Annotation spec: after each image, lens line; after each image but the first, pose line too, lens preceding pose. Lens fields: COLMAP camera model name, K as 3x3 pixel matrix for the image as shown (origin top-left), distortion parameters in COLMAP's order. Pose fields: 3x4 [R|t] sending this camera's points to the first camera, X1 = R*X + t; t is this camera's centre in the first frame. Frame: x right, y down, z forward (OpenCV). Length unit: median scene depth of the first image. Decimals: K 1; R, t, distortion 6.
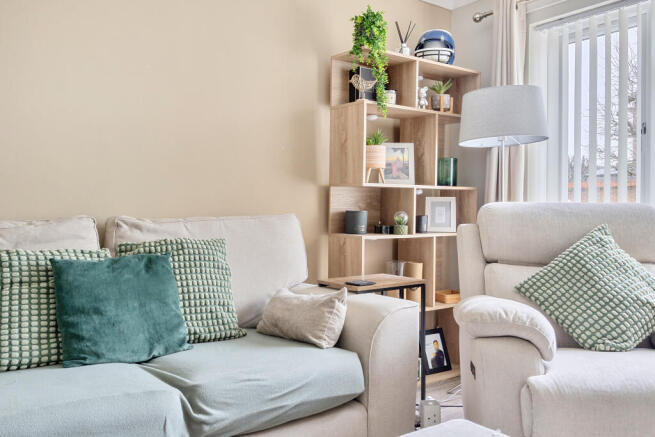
lens RADIAL K [[551.3, 0, 327.5], [0, 551.3, 218.5], [0, 0, 1]] dist [-0.007451, -0.002716]
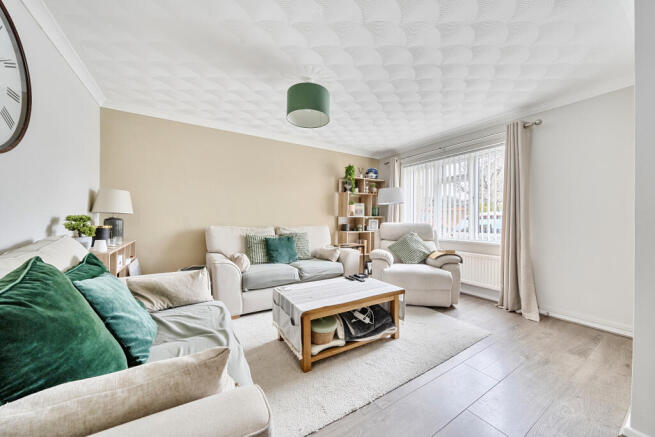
lens RADIAL K [[233.1, 0, 327.5], [0, 233.1, 218.5], [0, 0, 1]] dist [0.000258, 0.000002]
pose [[0.996235, 0.004619, -0.086574, 0.063164], [-0.005779, 0.999897, -0.013150, -0.029136], [0.086505, 0.013600, 0.996159, -0.424784]]
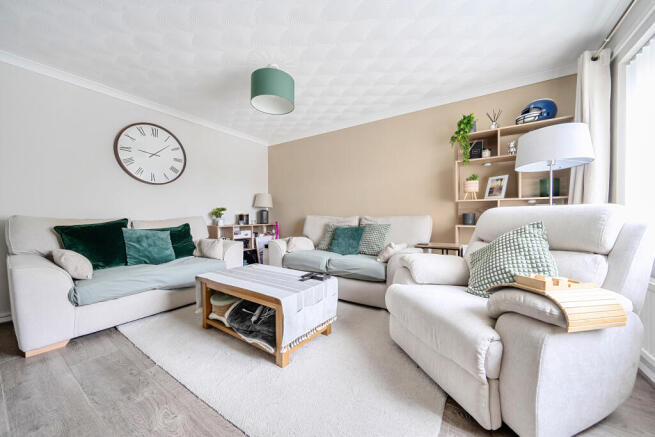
lens RADIAL K [[233.1, 0, 327.5], [0, 233.1, 218.5], [0, 0, 1]] dist [0.000258, 0.000002]
pose [[0.342263, 0.008067, -0.939569, 0.709496], [-0.006357, 0.999960, 0.006270, 0.002313], [0.939583, 0.003827, 0.342301, 0.217550]]
